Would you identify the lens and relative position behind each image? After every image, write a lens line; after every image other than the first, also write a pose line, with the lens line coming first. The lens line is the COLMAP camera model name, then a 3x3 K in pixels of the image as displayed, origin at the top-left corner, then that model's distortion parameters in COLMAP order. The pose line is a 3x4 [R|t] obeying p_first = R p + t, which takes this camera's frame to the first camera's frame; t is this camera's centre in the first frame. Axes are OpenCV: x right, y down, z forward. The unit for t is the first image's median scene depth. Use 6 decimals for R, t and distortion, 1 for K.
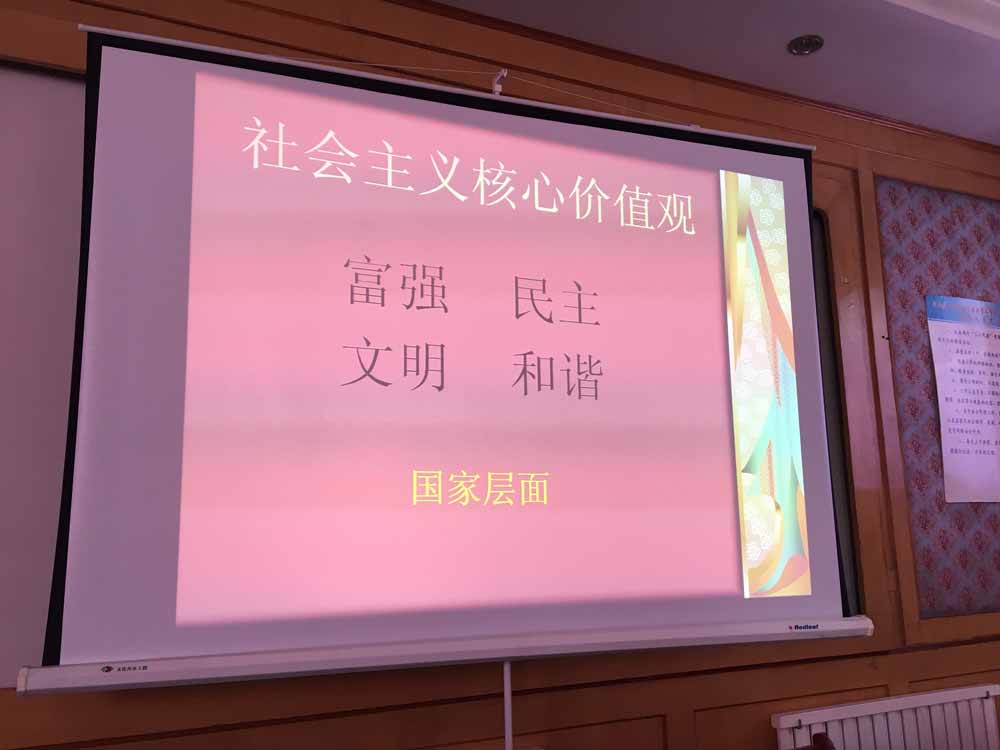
lens RADIAL K [[835.7, 0, 495.6], [0, 835.7, 377.8], [0, 0, 1]] dist [0.078082, -0.090554]
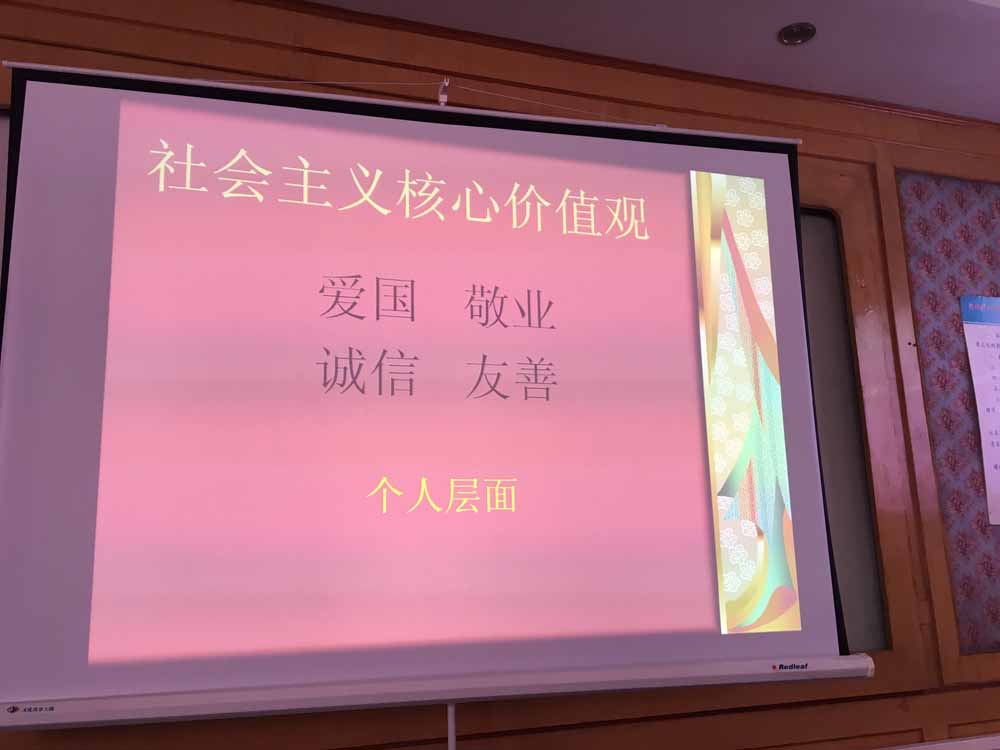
lens RADIAL K [[842.1, 0, 498.0], [0, 842.1, 377.9], [0, 0, 1]] dist [0.070818, -0.091624]
pose [[0.993971, -0.031155, -0.105127, 0.145525], [0.028075, 0.999136, -0.030652, 0.005602], [0.105991, 0.027516, 0.993986, 0.050907]]
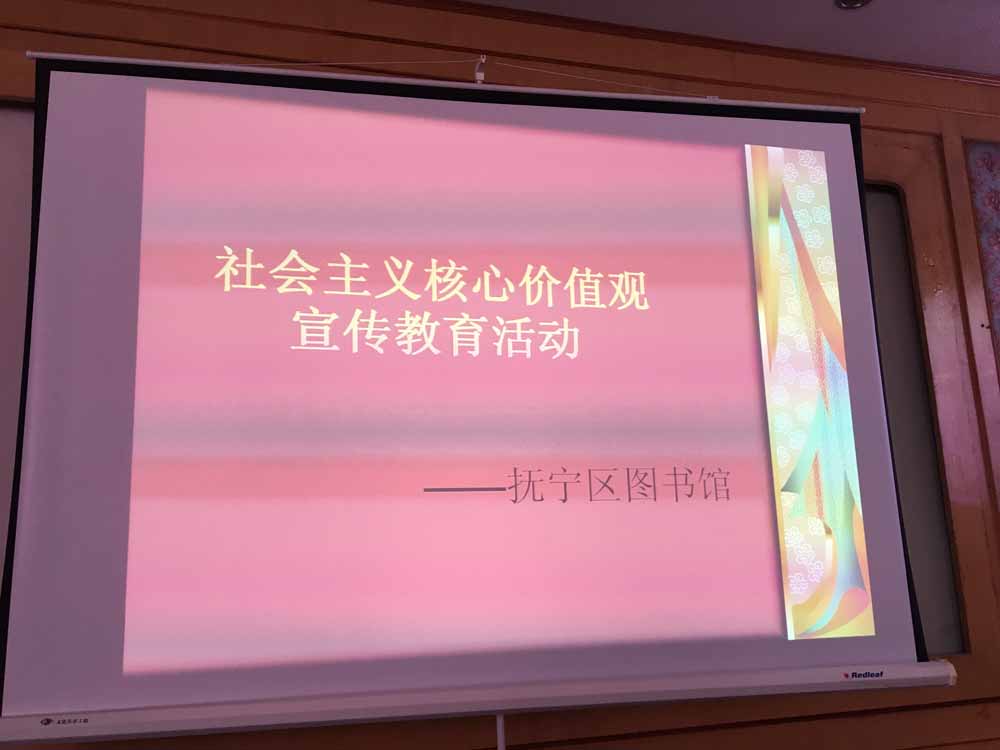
lens RADIAL K [[842.1, 0, 498.0], [0, 842.1, 377.9], [0, 0, 1]] dist [0.070818, -0.091624]
pose [[0.986601, -0.047912, -0.155957, 0.139067], [0.044432, 0.998681, -0.025726, 0.006273], [0.156984, 0.018452, 0.987429, 0.094671]]
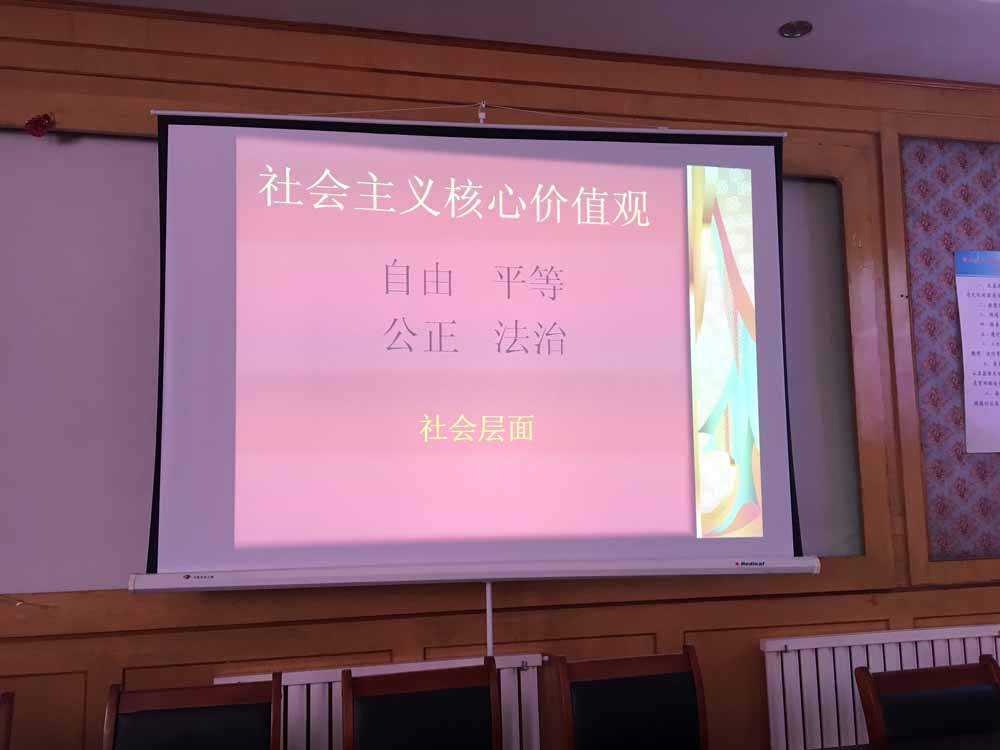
lens RADIAL K [[835.7, 0, 495.6], [0, 835.7, 377.8], [0, 0, 1]] dist [0.078082, -0.090554]
pose [[0.975156, -0.020749, -0.220546, 0.258188], [0.036853, 0.996925, 0.069158, -0.050120], [0.218433, -0.075568, 0.972922, -0.174660]]
